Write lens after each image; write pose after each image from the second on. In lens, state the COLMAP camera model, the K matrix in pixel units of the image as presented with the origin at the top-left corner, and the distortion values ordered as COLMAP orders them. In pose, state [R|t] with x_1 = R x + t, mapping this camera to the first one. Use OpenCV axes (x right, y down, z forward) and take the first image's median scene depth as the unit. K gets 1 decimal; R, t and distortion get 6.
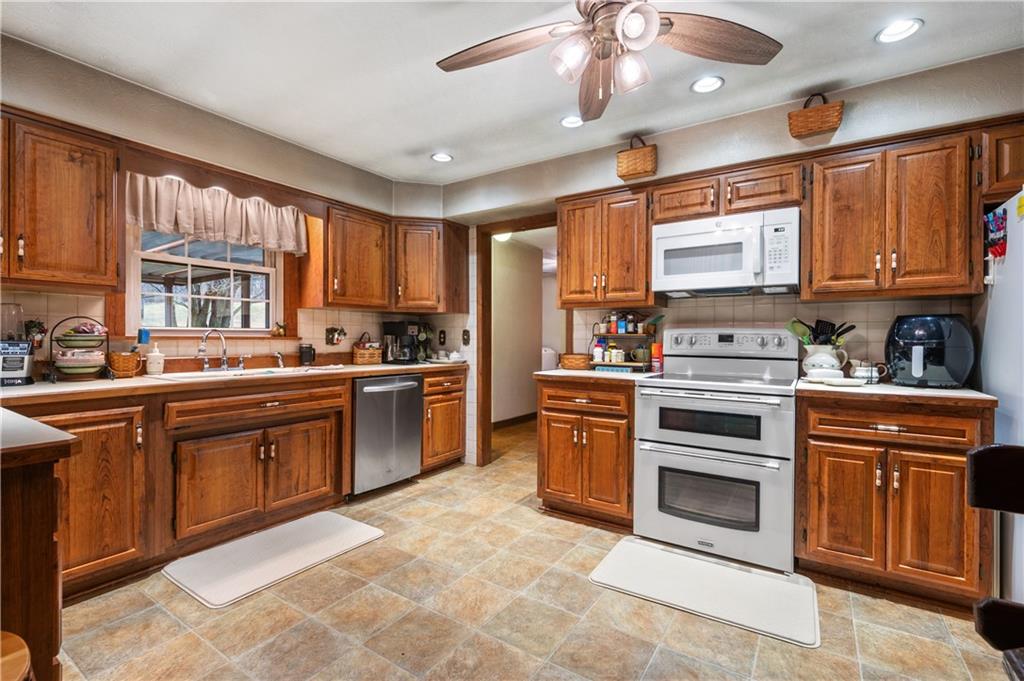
lens RADIAL K [[462.4, 0, 517.0], [0, 462.4, 340.6], [0, 0, 1]] dist [0.004728, -0.000195]
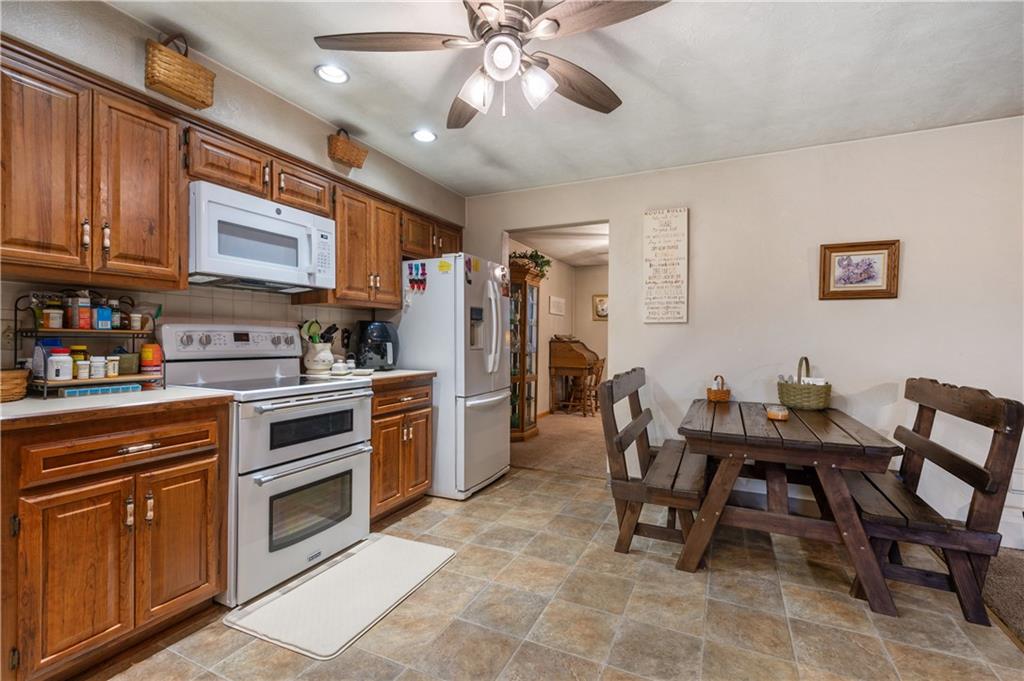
lens RADIAL K [[462.4, 0, 509.6], [0, 462.4, 338.6], [0, 0, 1]] dist [0.004728, -0.000195]
pose [[-0.138368, -0.007522, 0.990352, -0.514532], [-0.003713, 0.999968, 0.007077, -0.010472], [-0.990374, -0.002698, -0.138392, 0.660762]]
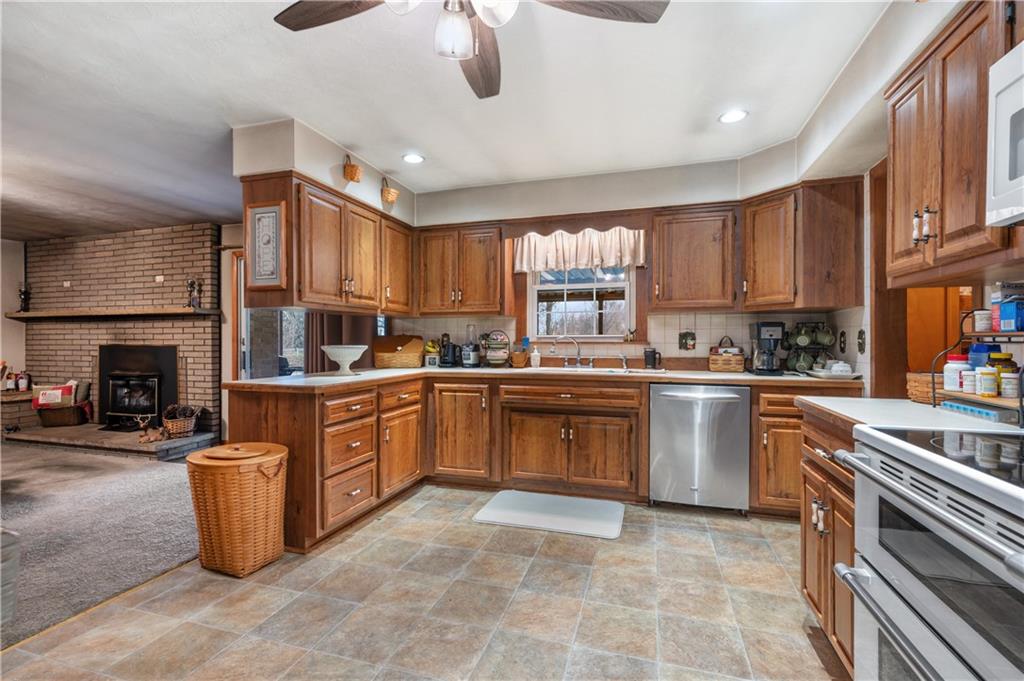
lens RADIAL K [[462.4, 0, 511.8], [0, 462.4, 340.1], [0, 0, 1]] dist [0.004728, -0.000195]
pose [[0.276160, -0.006178, -0.961092, 0.608890], [-0.004531, 0.999960, -0.007730, -0.001785], [0.961101, 0.006489, 0.276121, 0.503960]]
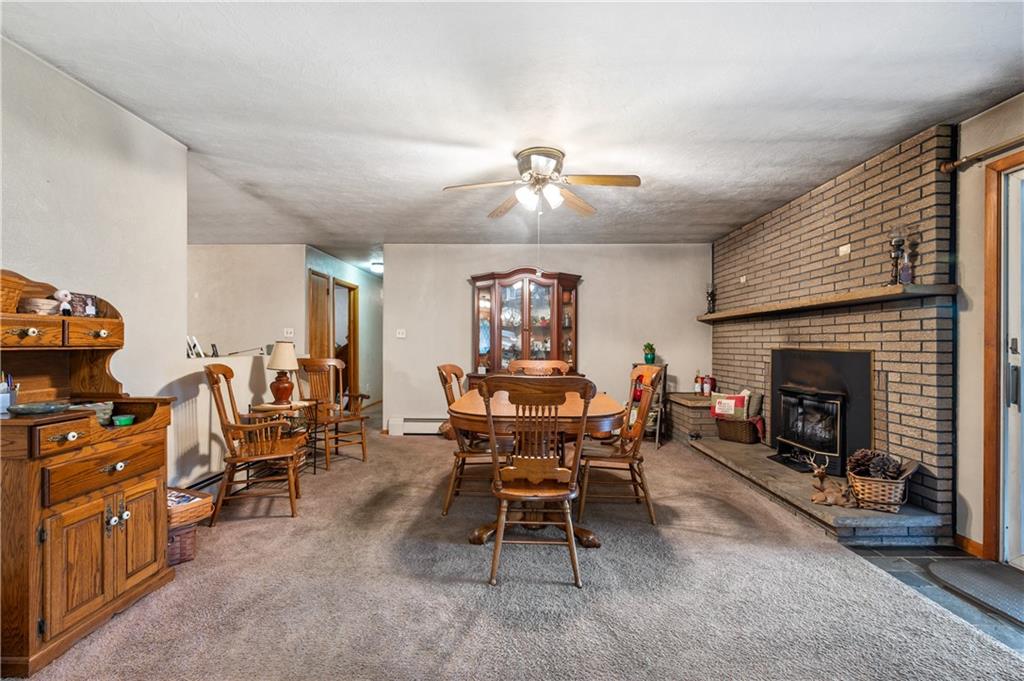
lens RADIAL K [[462.4, 0, 512.7], [0, 462.4, 347.3], [0, 0, 1]] dist [0.004728, -0.000195]
pose [[-0.841887, -0.001624, -0.539651, -0.184496], [-0.008474, 0.999912, 0.010211, -0.002775], [0.539587, 0.013169, -0.841827, 0.214390]]
